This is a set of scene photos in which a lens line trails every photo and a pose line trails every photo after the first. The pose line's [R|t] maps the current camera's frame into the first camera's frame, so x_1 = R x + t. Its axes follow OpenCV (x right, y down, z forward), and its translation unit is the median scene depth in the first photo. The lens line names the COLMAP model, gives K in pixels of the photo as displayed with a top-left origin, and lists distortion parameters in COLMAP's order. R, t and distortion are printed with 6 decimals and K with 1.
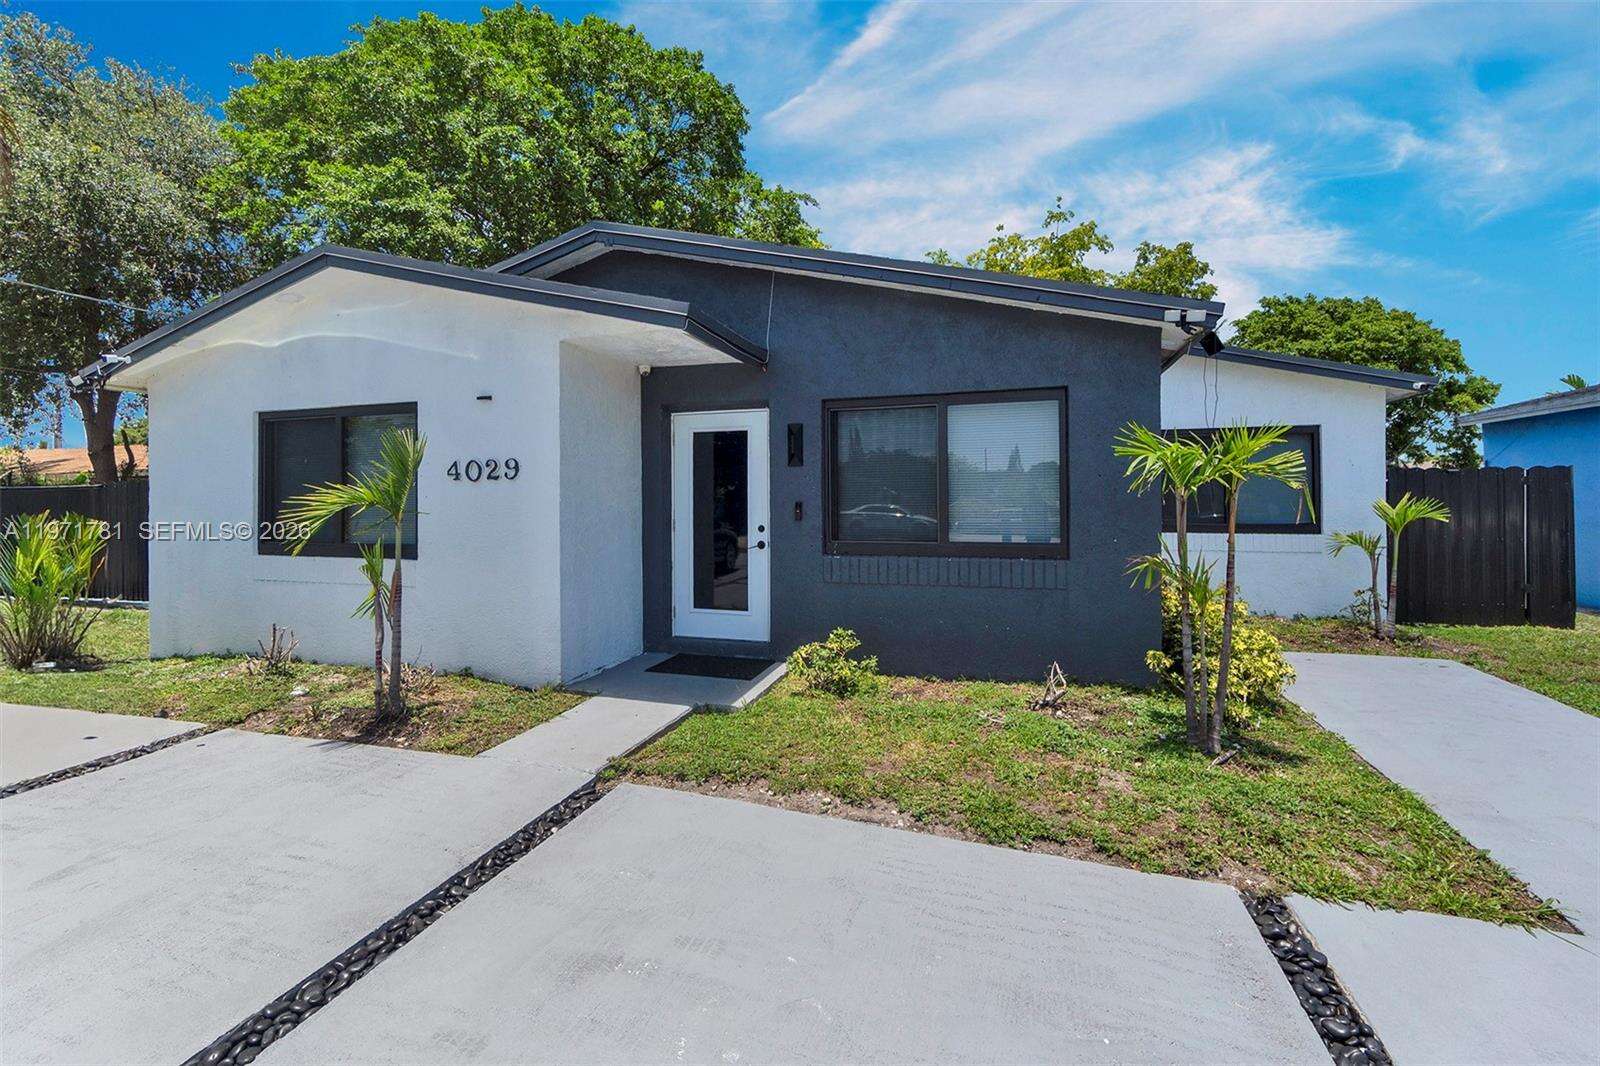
lens RADIAL K [[680.7, 0, 797.4], [0, 680.7, 492.3], [0, 0, 1]] dist [-0.000310, 0.000568]
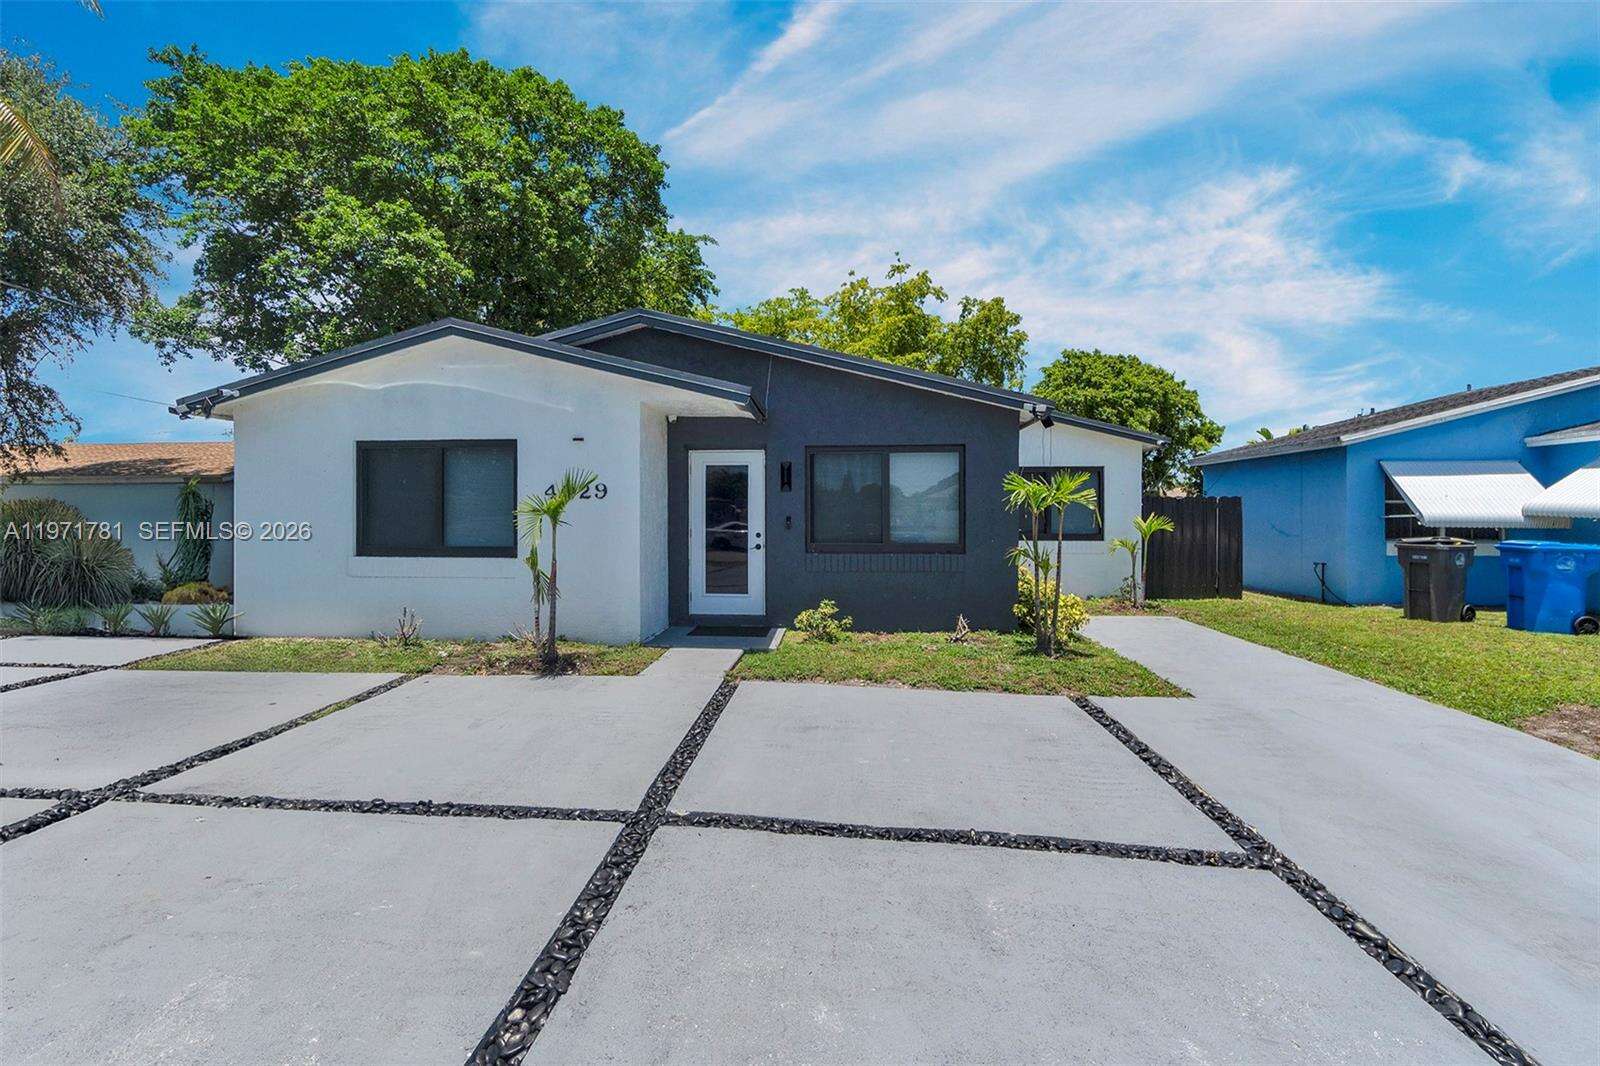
lens RADIAL K [[699.2, 0, 790.1], [0, 699.2, 512.6], [0, 0, 1]] dist [0.001639, 0.000195]
pose [[0.972370, 0.007100, 0.233336, -0.335437], [-0.008125, 0.999961, 0.003429, 0.001388], [-0.233303, -0.005230, 0.972390, -0.433931]]
